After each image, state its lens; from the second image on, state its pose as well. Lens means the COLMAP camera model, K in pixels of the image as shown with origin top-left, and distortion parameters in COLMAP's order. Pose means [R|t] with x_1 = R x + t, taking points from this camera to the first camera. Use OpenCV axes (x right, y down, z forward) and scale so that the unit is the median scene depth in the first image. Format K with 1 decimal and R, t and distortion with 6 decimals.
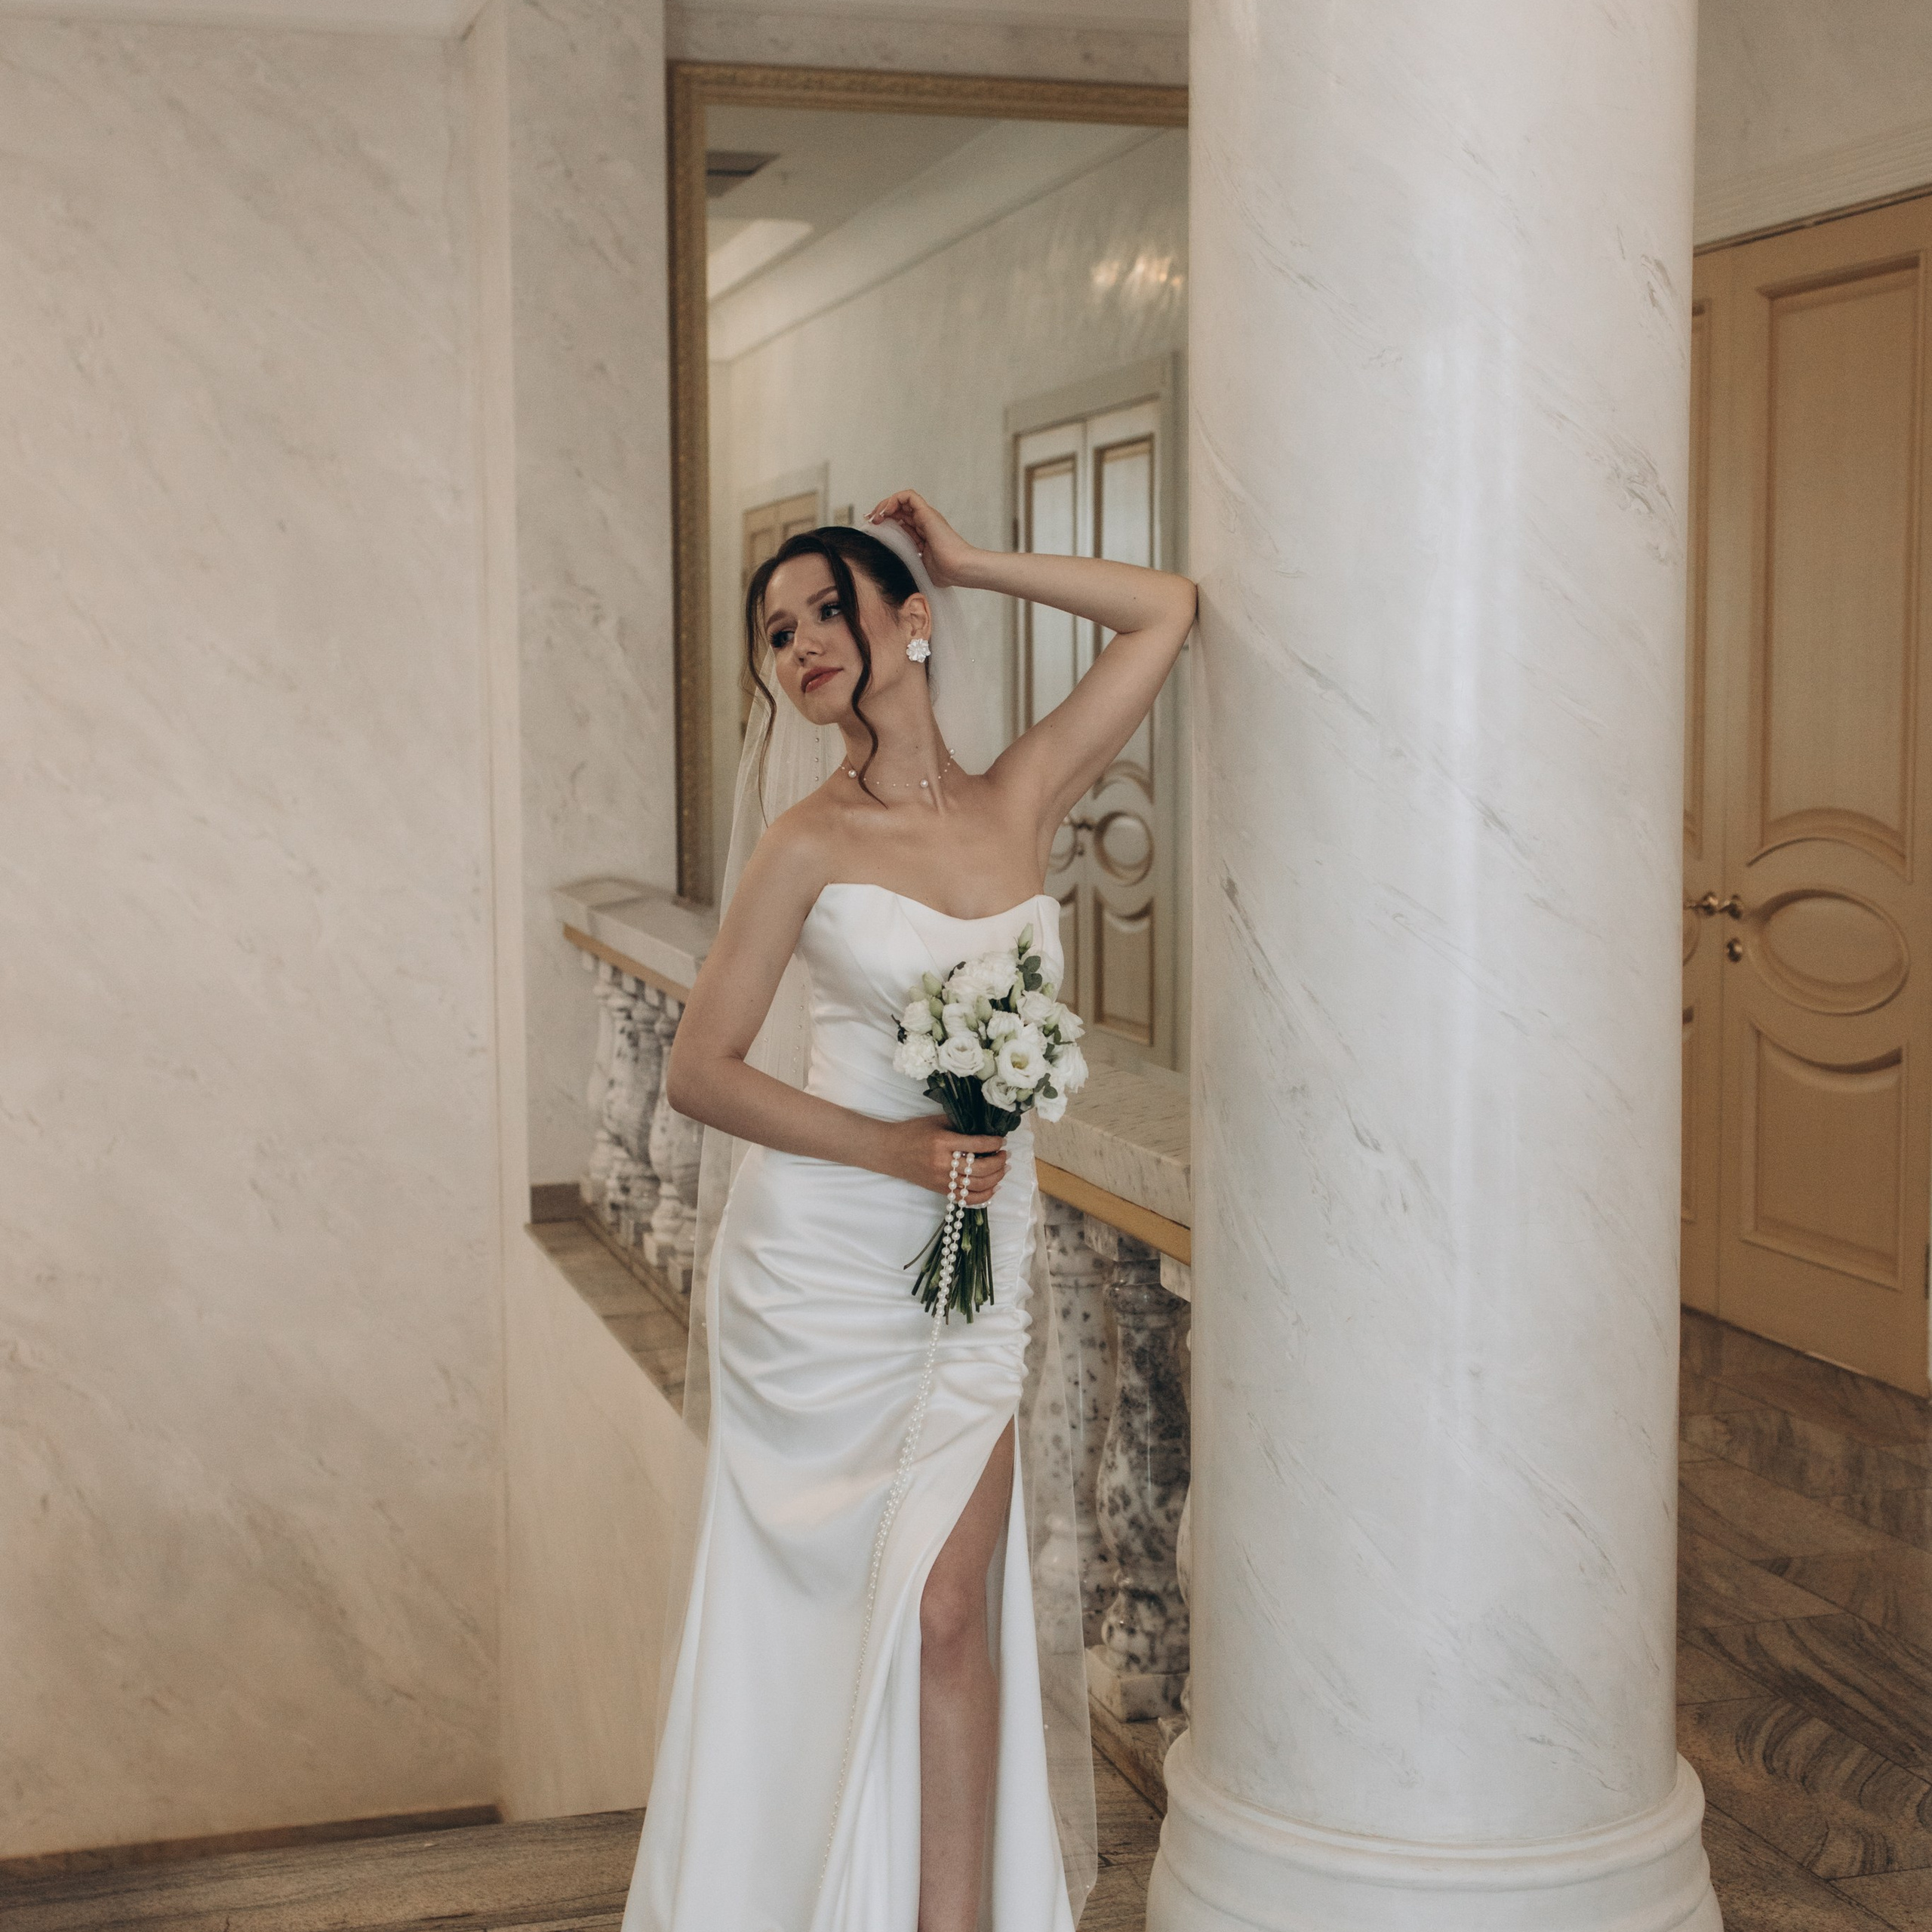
lens RADIAL K [[2943.3, 0, 945.8], [0, 2943.3, 960.1], [0, 0, 1]] dist [-0.005873, -0.034427]
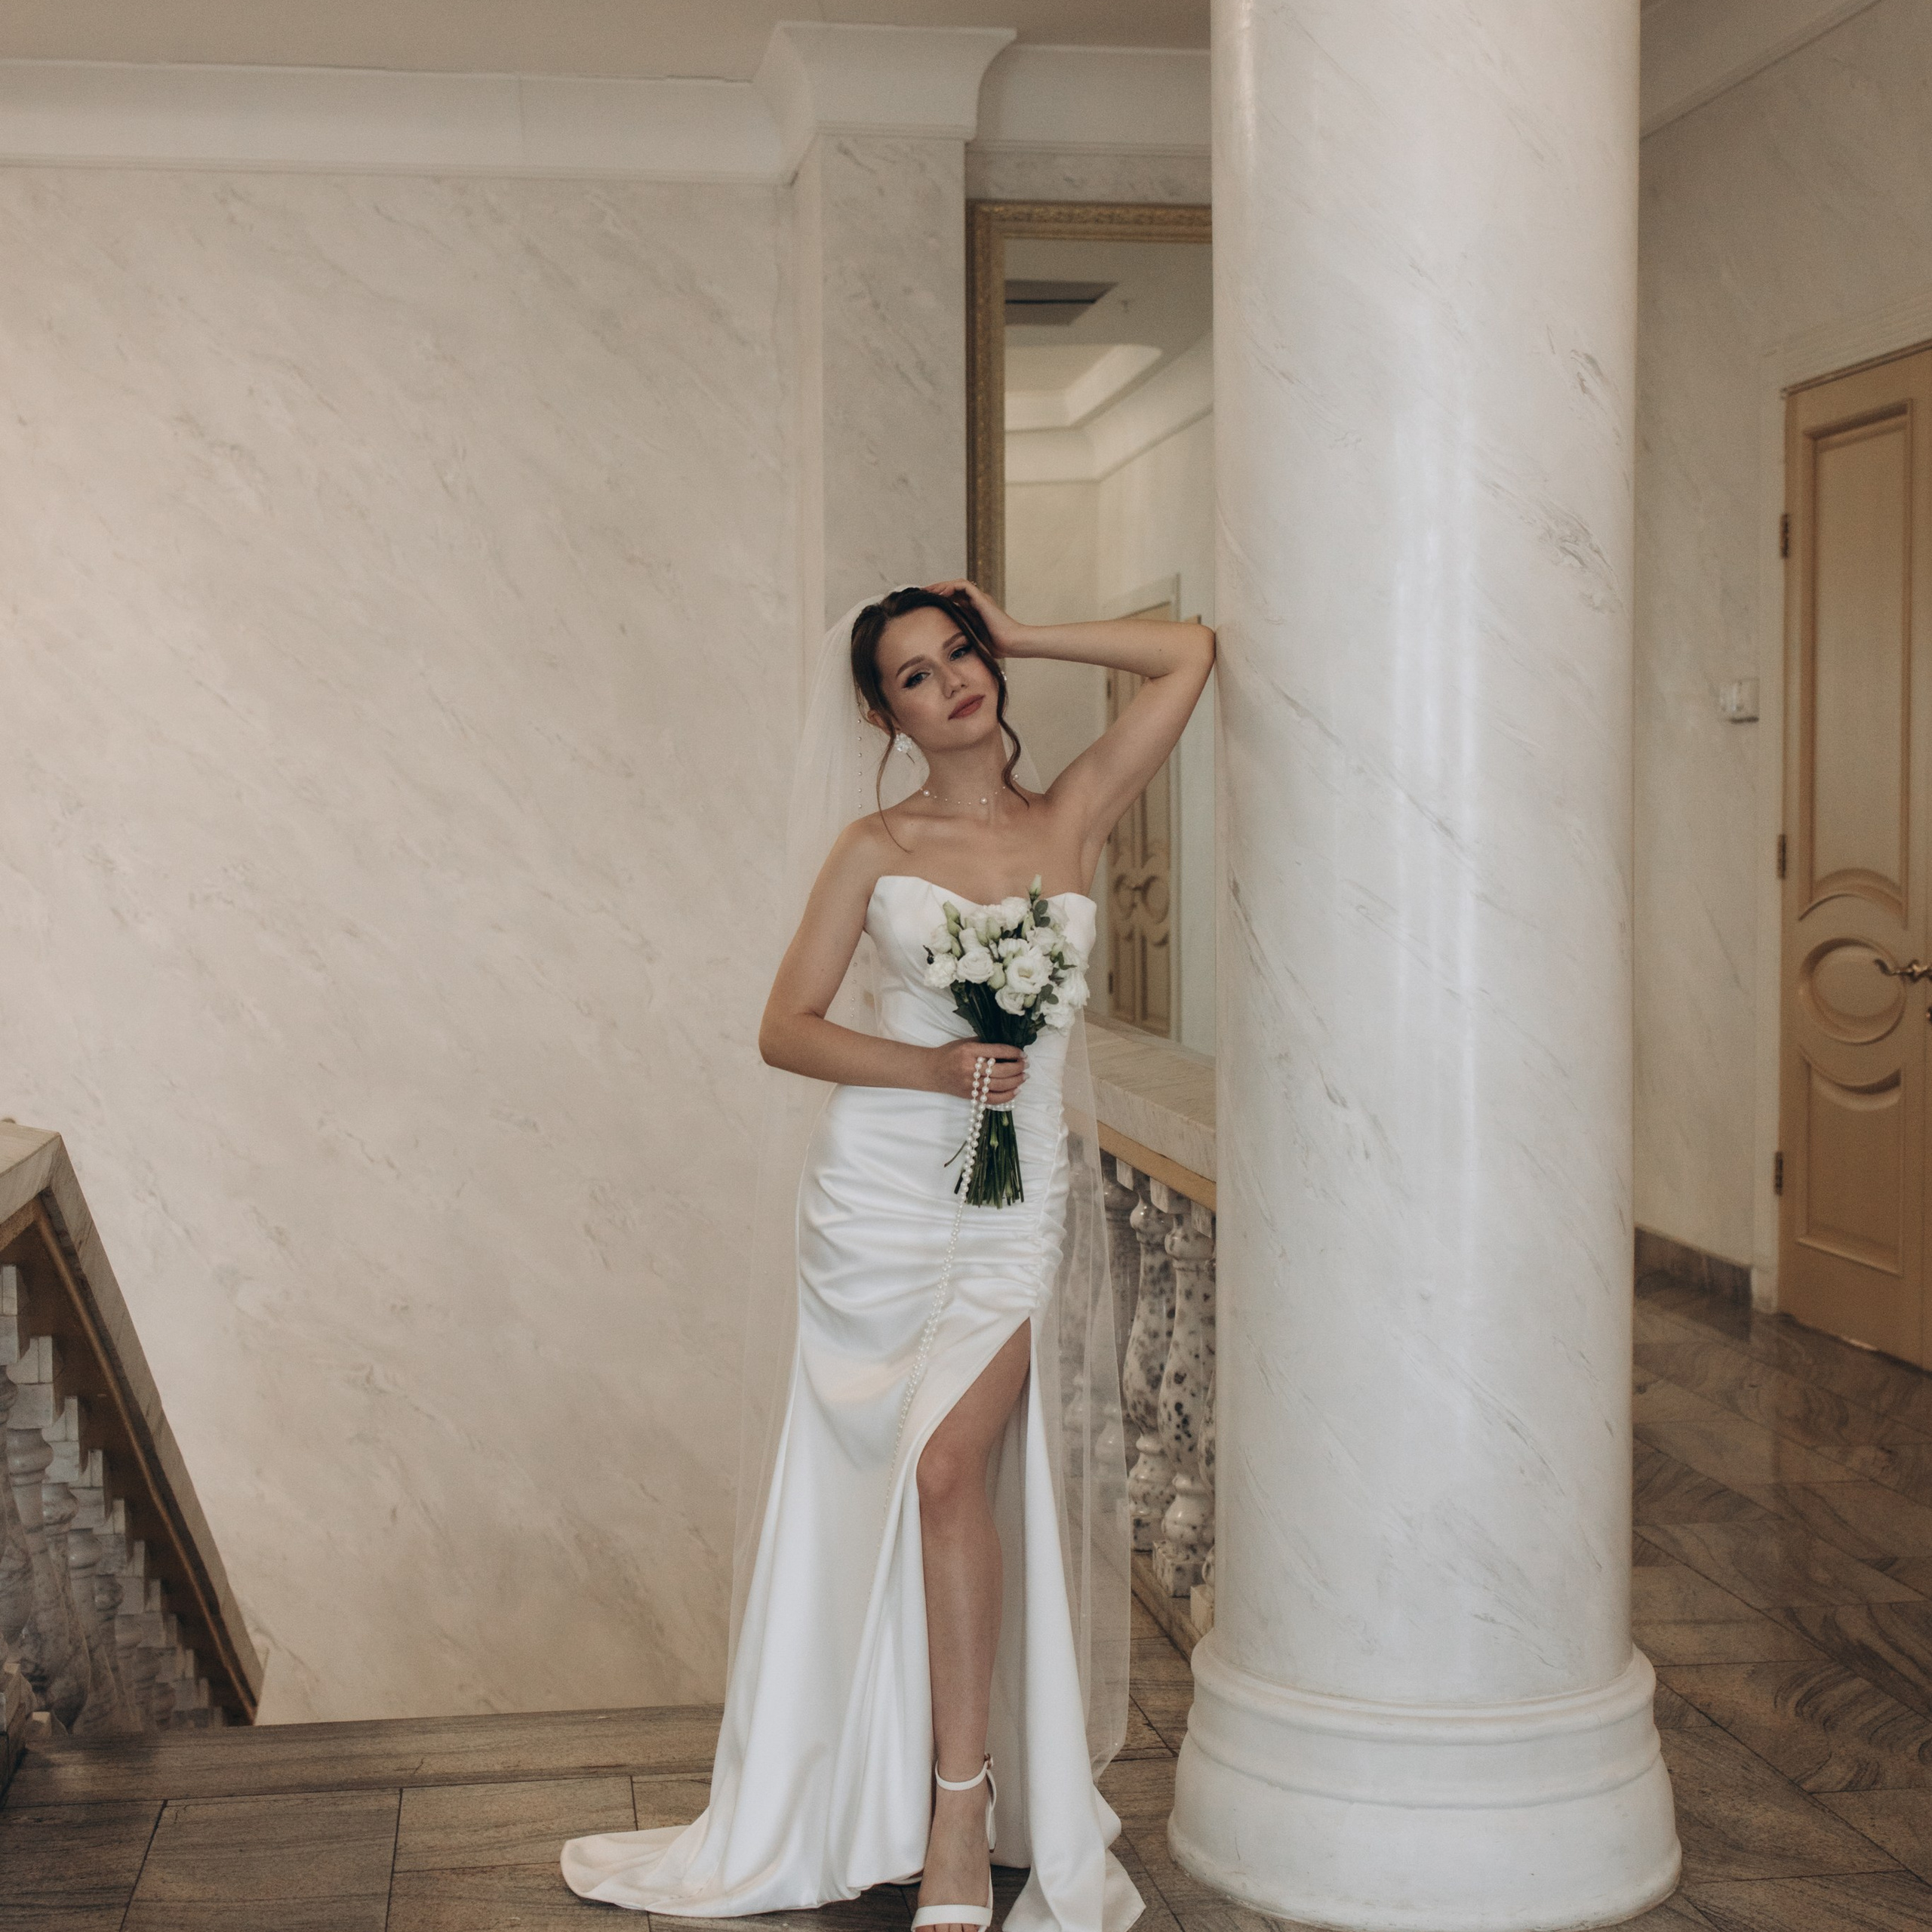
lens RADIAL K [[2931.6, 0, 966.0], [0, 2931.6, 966.0], [0, 0, 1]] dist [0.002221, -0.068674]
pose [[0.990609, 0.009488, -0.136393, 0.115894], [-0.014817, 0.999164, -0.038109, 0.041078], [0.135918, 0.039772, 0.989922, -0.138761]]
